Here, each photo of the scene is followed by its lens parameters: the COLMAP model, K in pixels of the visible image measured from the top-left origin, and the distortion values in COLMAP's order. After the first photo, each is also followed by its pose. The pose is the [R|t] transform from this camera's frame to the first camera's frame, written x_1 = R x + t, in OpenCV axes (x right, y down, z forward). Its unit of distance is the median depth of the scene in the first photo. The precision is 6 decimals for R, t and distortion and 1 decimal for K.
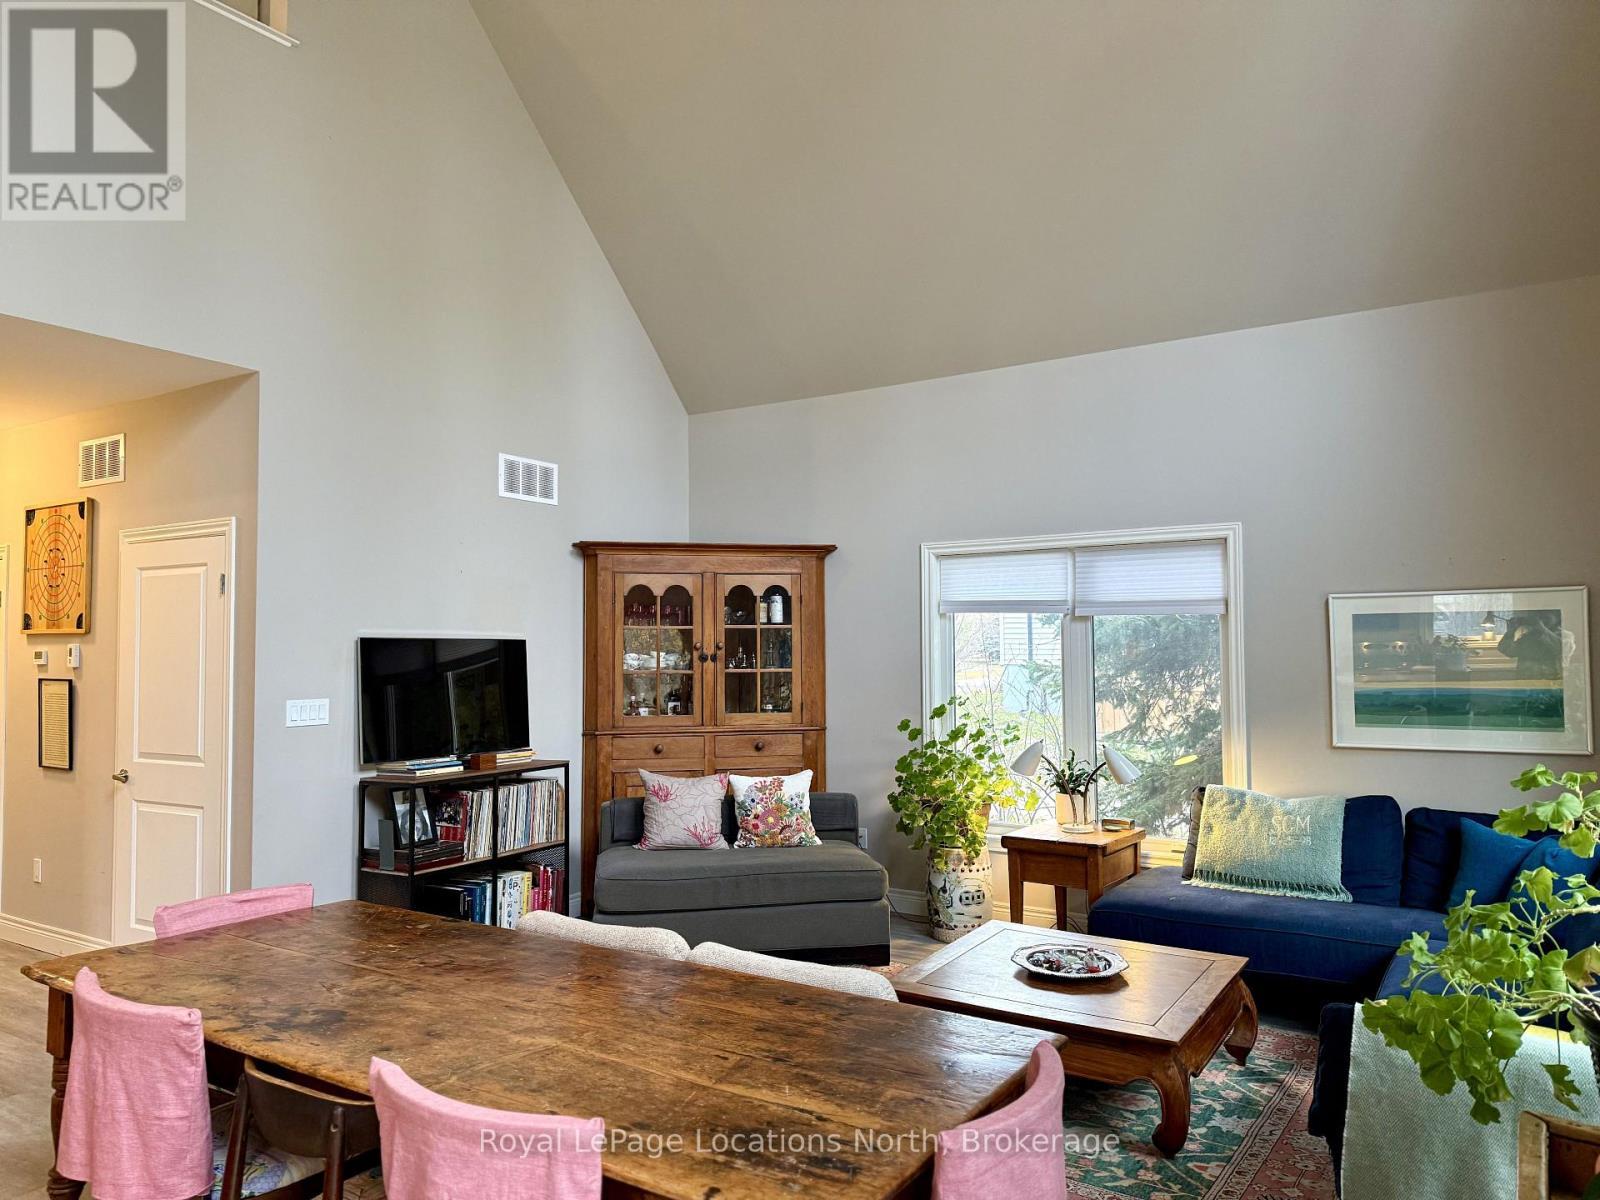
lens RADIAL K [[1133.3, 0, 794.4], [0, 1133.3, 585.7], [0, 0, 1]] dist [0.106604, -0.132449]
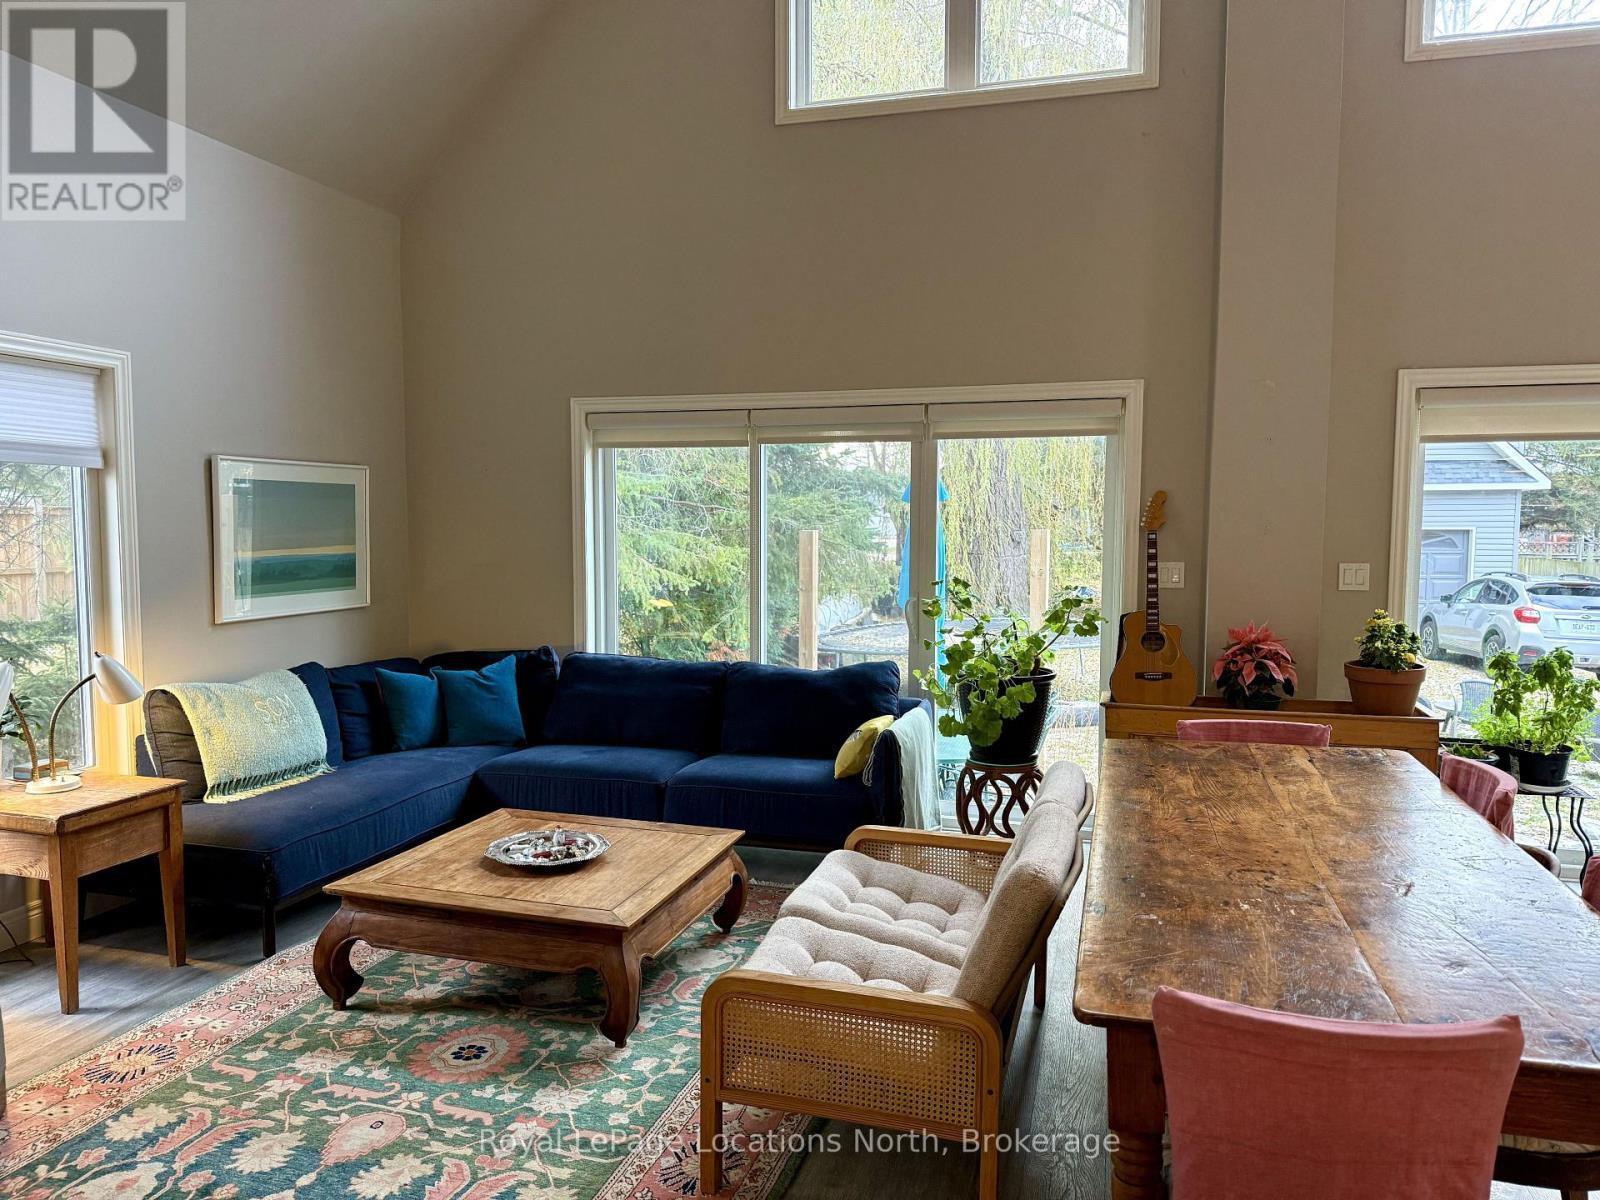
lens RADIAL K [[1153.4, 0, 794.9], [0, 1153.4, 606.6], [0, 0, 1]] dist [0.002244, -0.005792]
pose [[-0.297178, -0.059956, 0.952938, -0.502462], [-0.046557, 0.997749, 0.048256, 0.058034], [-0.953686, -0.030025, -0.299301, 0.799555]]
